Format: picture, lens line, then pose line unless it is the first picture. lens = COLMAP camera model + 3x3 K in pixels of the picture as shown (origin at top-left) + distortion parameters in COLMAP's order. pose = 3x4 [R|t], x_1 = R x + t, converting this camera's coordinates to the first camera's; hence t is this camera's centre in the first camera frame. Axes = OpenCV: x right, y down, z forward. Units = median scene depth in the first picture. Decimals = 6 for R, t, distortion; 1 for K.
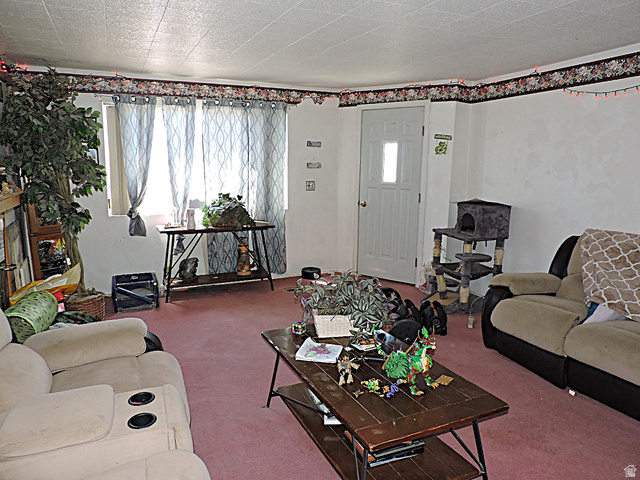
lens RADIAL K [[457.2, 0, 320.0], [0, 457.2, 240.0], [0, 0, 1]] dist [-0.021984, 0.000617]
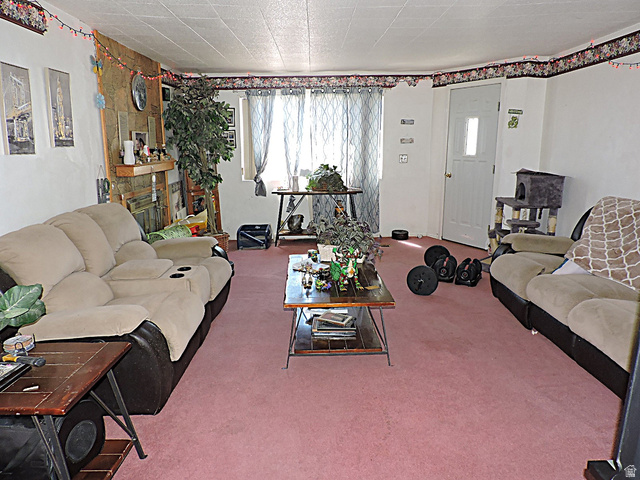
lens RADIAL K [[457.2, 0, 320.0], [0, 457.2, 240.0], [0, 0, 1]] dist [-0.021984, 0.000617]
pose [[0.918609, 0.067593, -0.389343, 0.288983], [-0.049780, 0.997207, 0.055672, 0.036888], [0.392019, -0.031759, 0.919409, -0.166269]]
